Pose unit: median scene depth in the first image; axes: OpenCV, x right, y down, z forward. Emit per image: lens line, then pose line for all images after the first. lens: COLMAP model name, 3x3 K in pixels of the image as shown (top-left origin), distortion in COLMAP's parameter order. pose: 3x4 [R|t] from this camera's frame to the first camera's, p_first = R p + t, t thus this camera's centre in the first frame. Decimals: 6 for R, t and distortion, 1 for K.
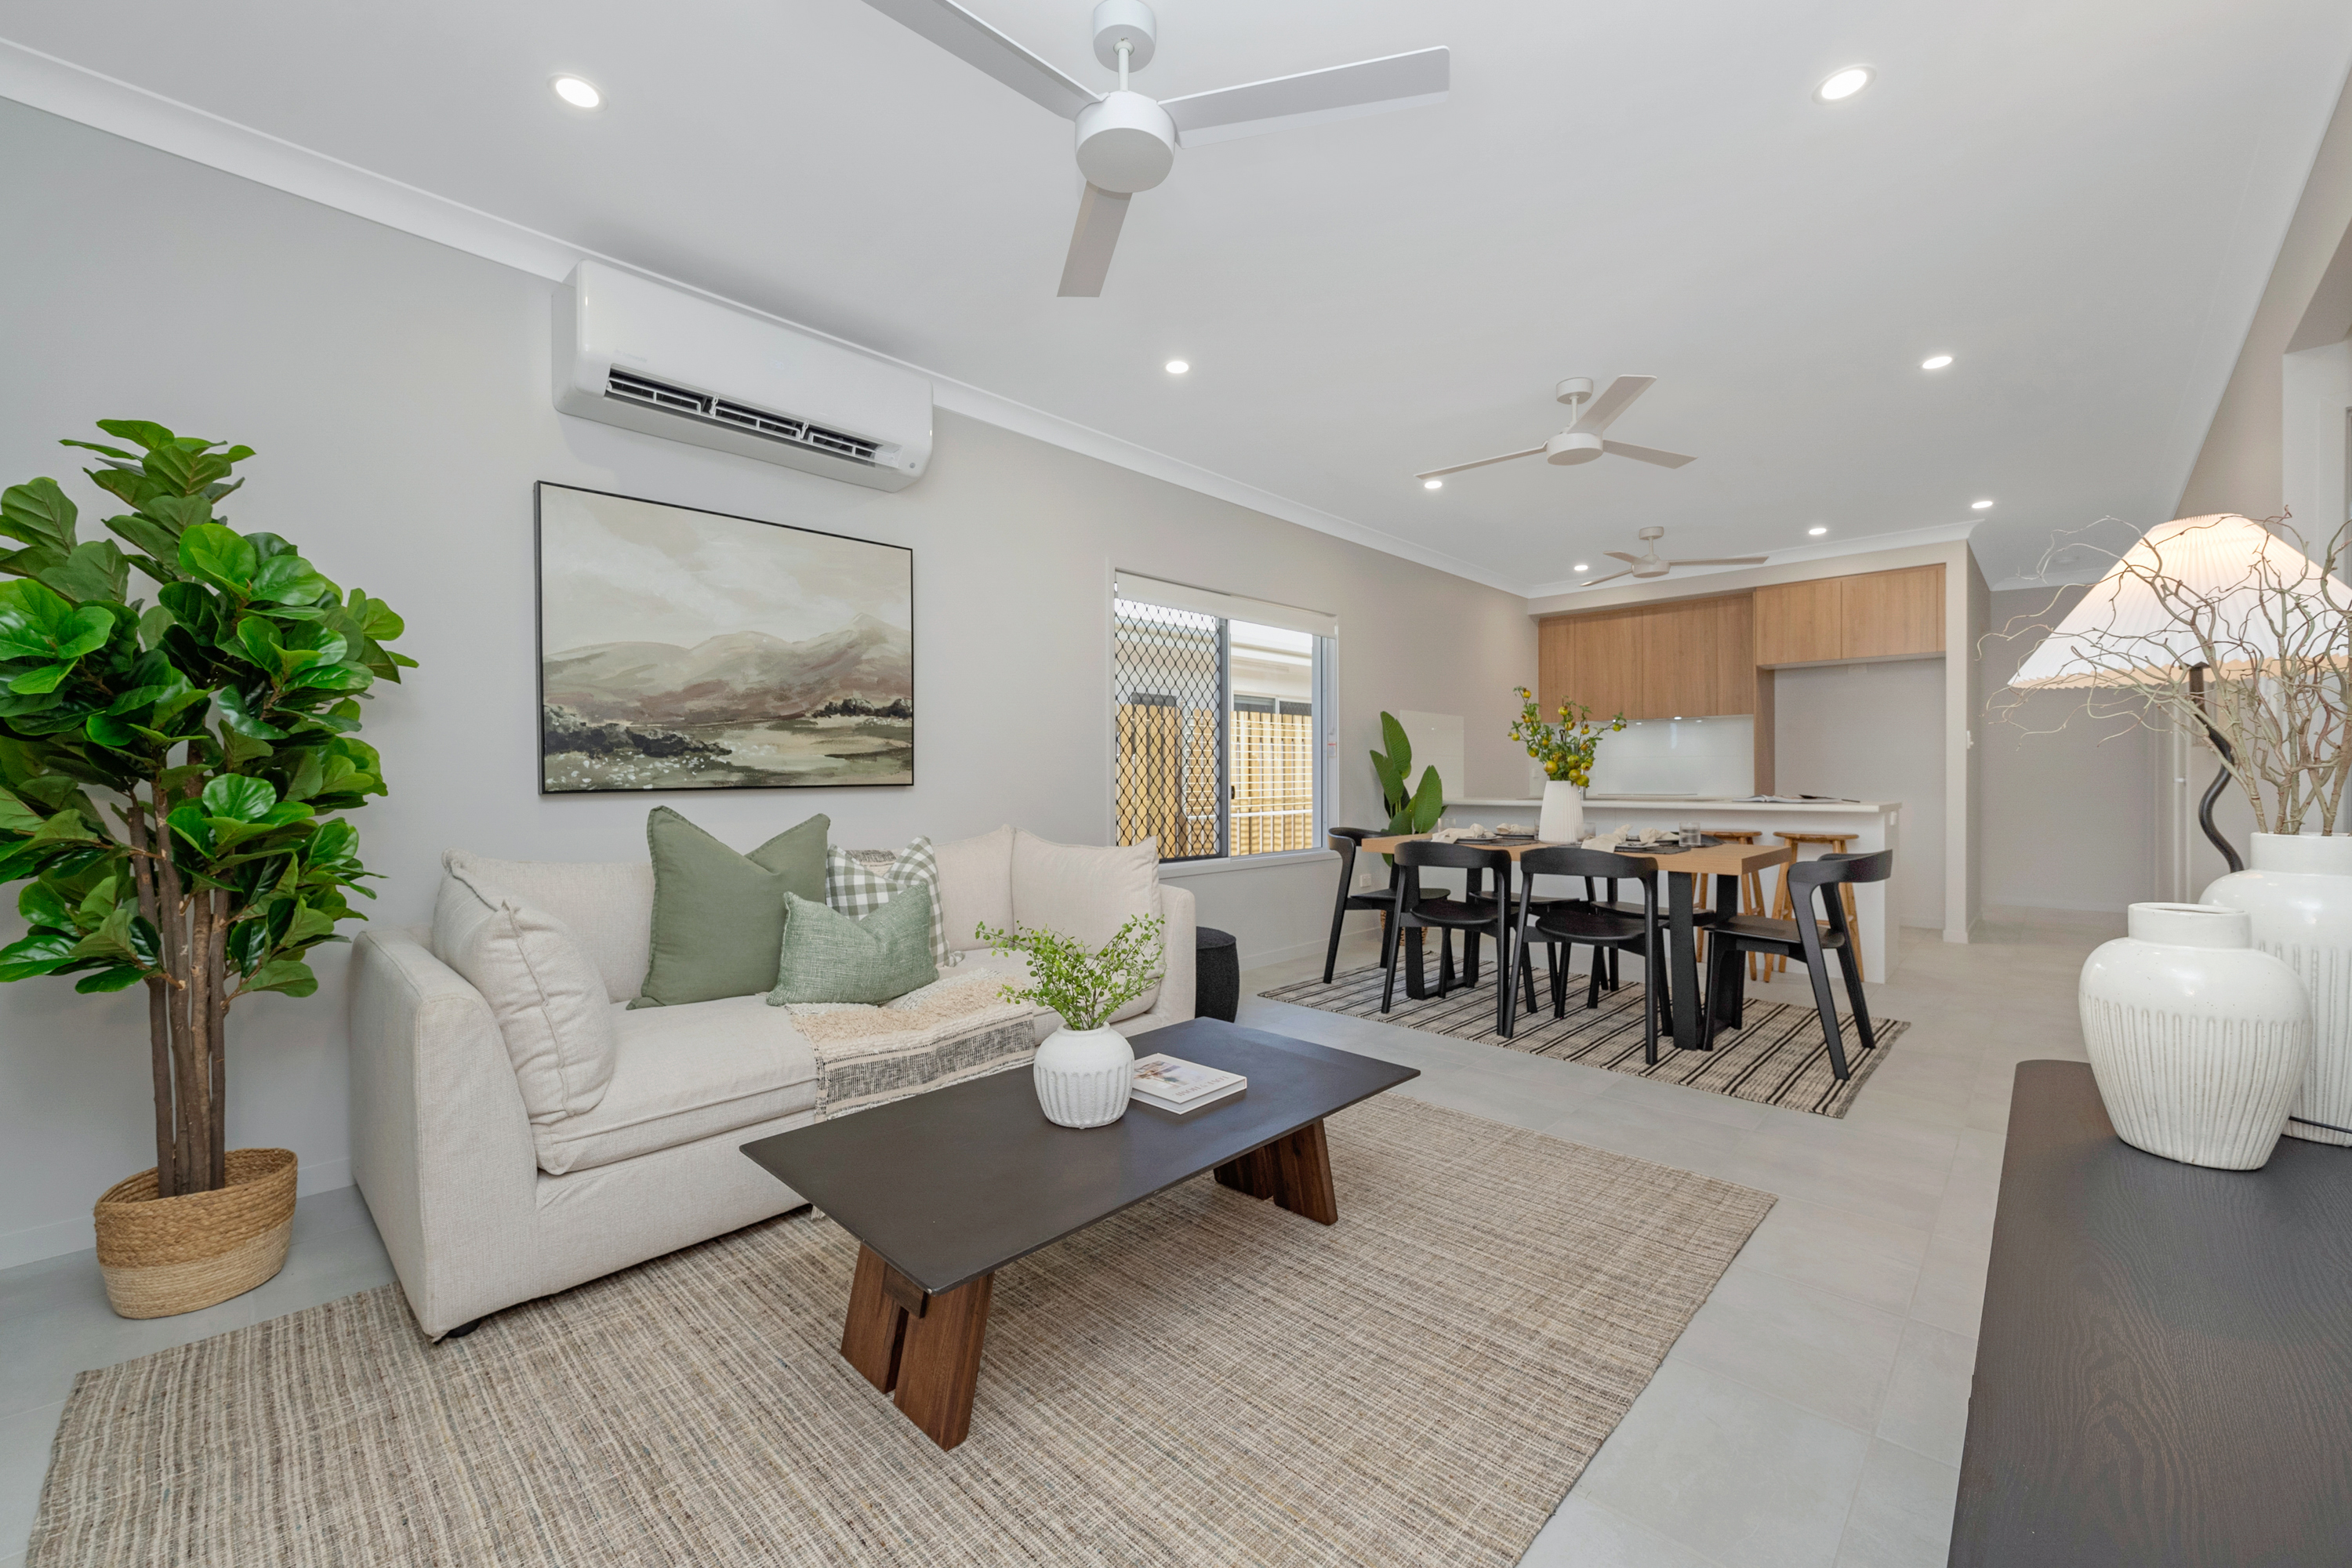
lens RADIAL K [[941.0, 0, 1170.9], [0, 941.0, 778.8], [0, 0, 1]] dist [0.002551, 0.000177]
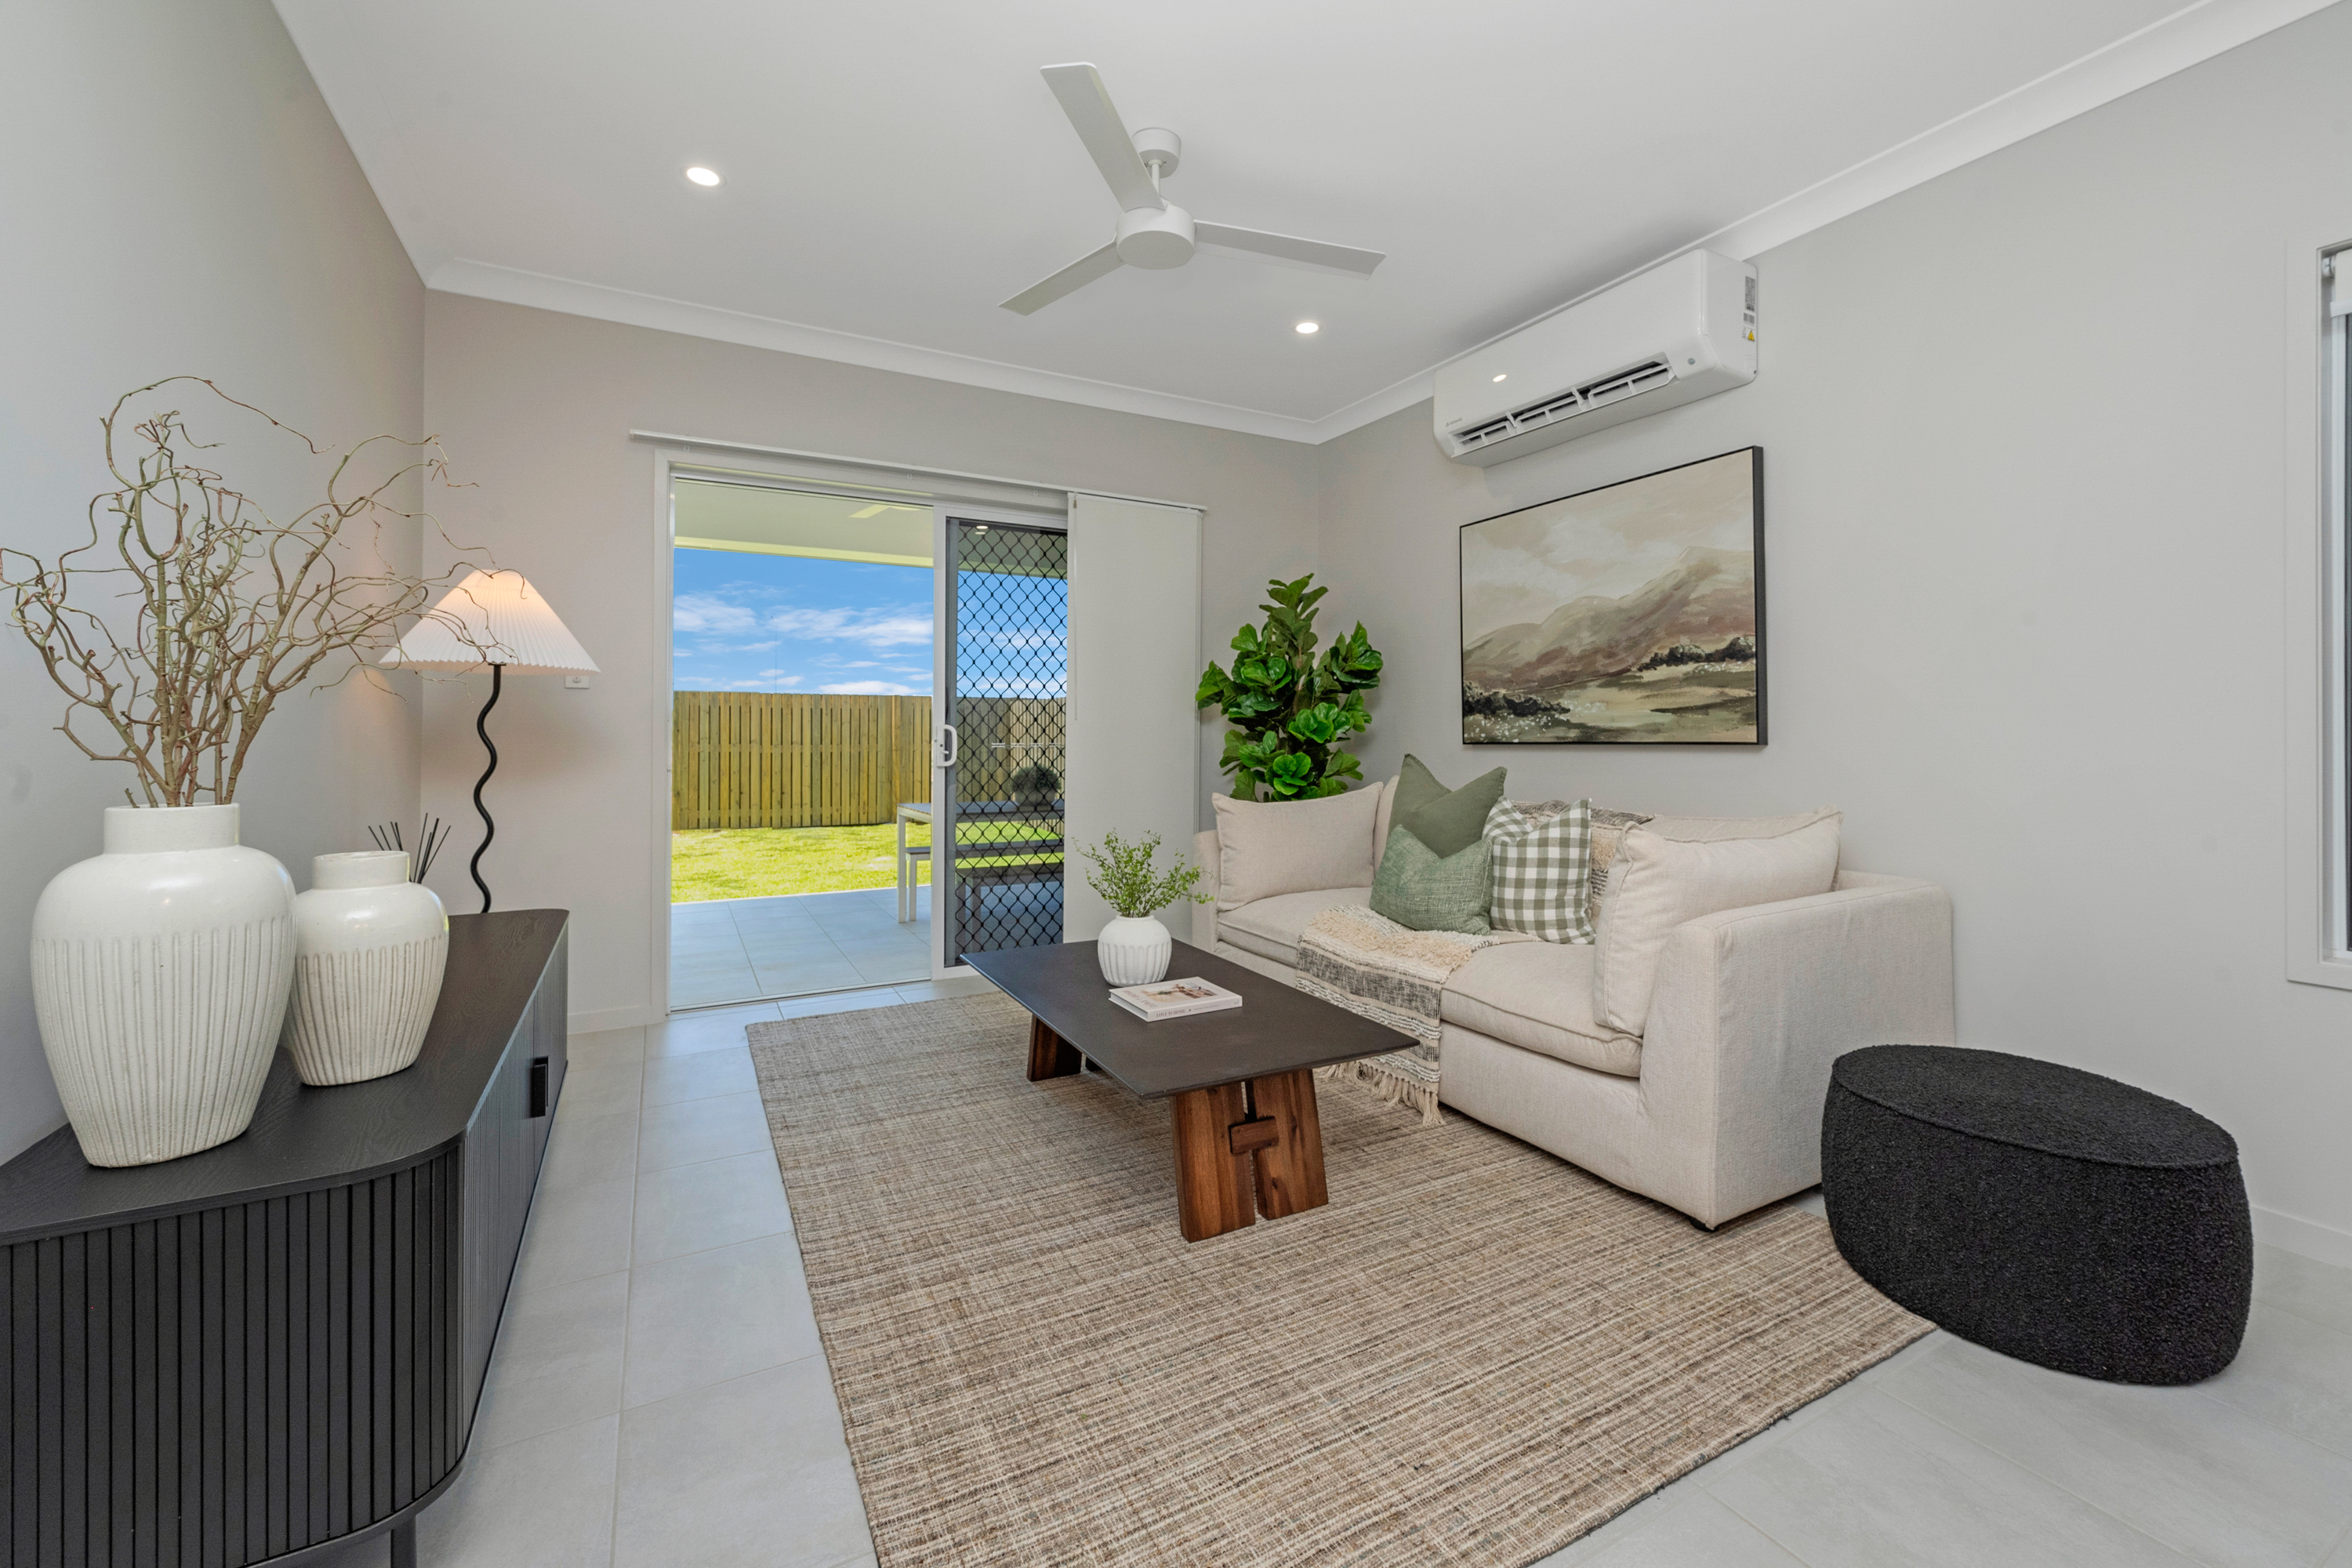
lens RADIAL K [[941.0, 0, 1166.9], [0, 941.0, 731.8], [0, 0, 1]] dist [0.002551, 0.000177]
pose [[-0.314030, 0.003866, -0.949405, 0.716944], [0.000516, 0.999992, 0.003902, -0.007776], [0.949413, 0.000735, -0.314030, 0.885023]]
